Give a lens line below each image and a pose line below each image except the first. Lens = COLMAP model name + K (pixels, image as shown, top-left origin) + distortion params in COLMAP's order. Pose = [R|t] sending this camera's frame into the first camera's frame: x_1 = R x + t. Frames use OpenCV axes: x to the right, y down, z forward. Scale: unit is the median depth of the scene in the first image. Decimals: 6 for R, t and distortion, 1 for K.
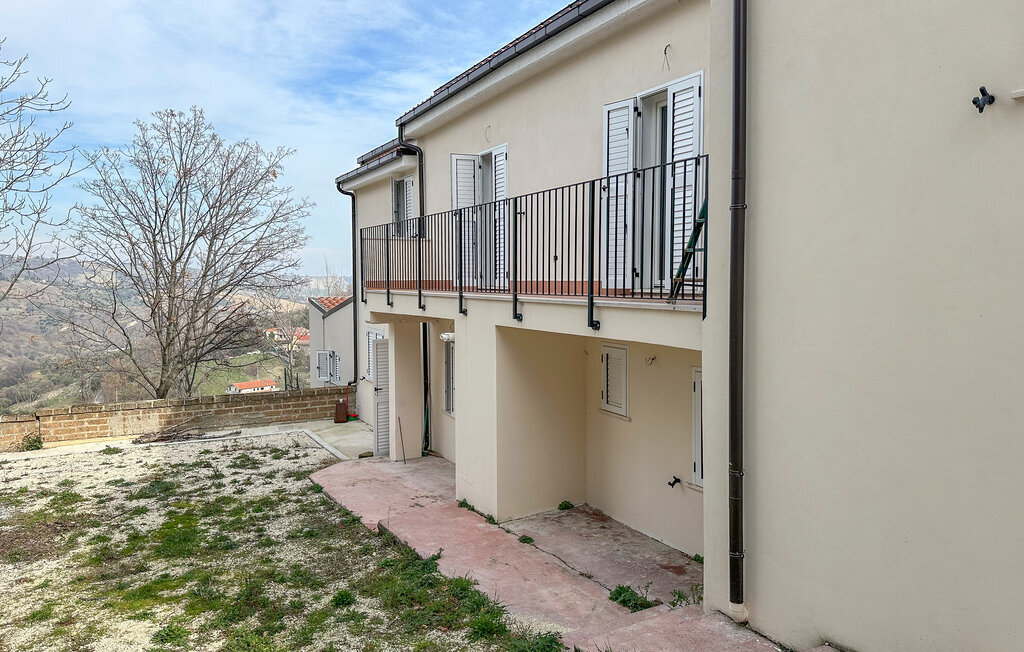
lens RADIAL K [[740.1, 0, 509.5], [0, 740.1, 327.9], [0, 0, 1]] dist [0.014950, -0.053972]
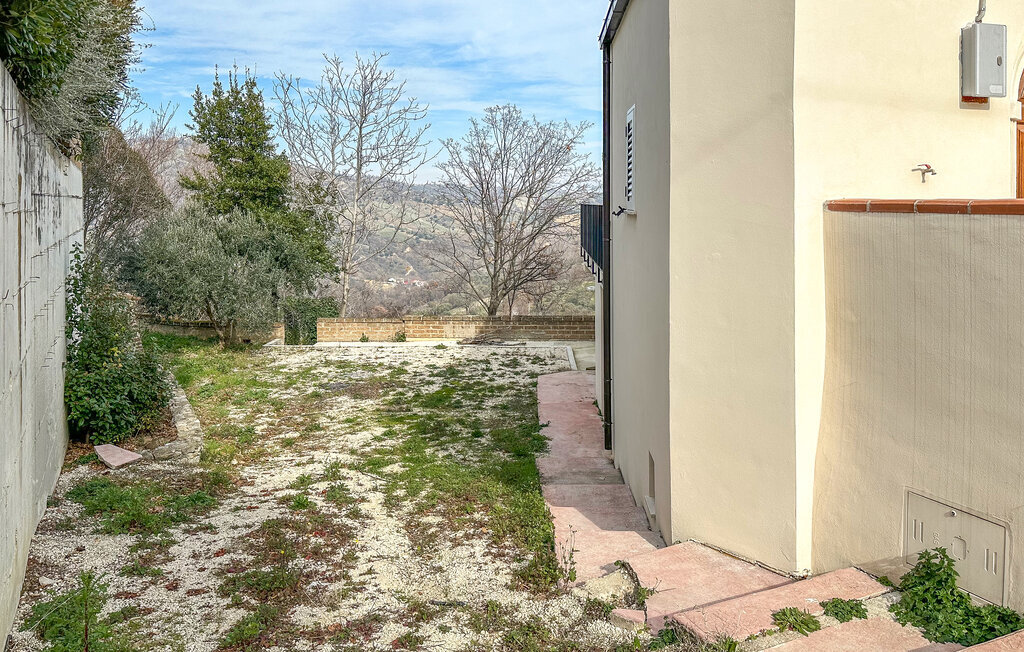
lens RADIAL K [[740.1, 0, 514.2], [0, 740.1, 324.6], [0, 0, 1]] dist [0.014950, -0.053972]
pose [[0.869061, 0.085345, -0.487288, 0.313682], [-0.037343, 0.993514, 0.107406, -0.045894], [0.493294, -0.075146, 0.866611, -0.227197]]
